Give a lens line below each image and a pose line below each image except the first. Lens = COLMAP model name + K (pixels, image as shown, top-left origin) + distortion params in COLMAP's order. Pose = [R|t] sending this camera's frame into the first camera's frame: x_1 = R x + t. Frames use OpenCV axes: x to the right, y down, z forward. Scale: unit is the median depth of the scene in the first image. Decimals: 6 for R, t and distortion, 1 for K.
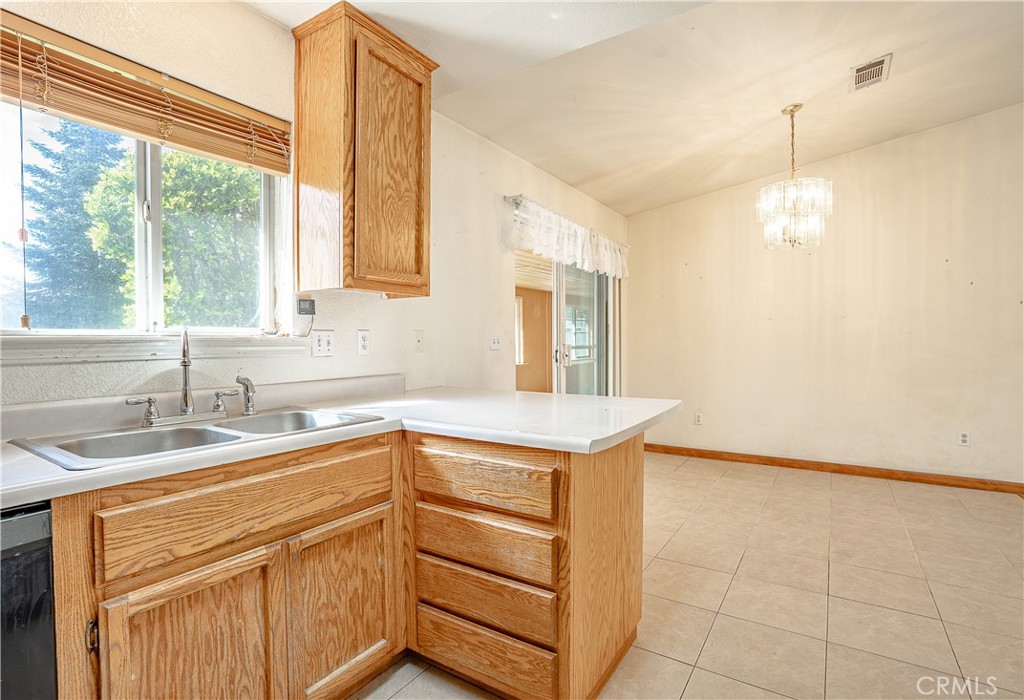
lens RADIAL K [[496.5, 0, 517.2], [0, 496.5, 349.5], [0, 0, 1]] dist [-0.063979, 0.030430]
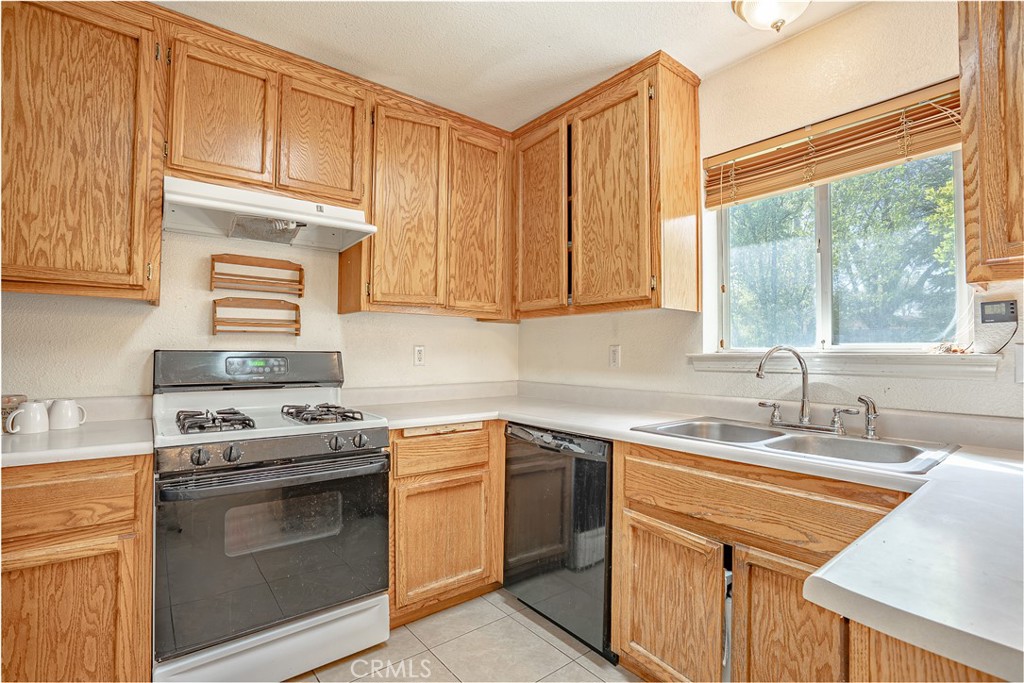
lens RADIAL K [[475.1, 0, 508.2], [0, 475.1, 341.2], [0, 0, 1]] dist [-0.058488, 0.023564]
pose [[-0.323001, -0.022486, -0.946132, 0.521122], [-0.023170, 0.999606, -0.015846, -0.021018], [0.946115, 0.016804, -0.323394, 0.665209]]
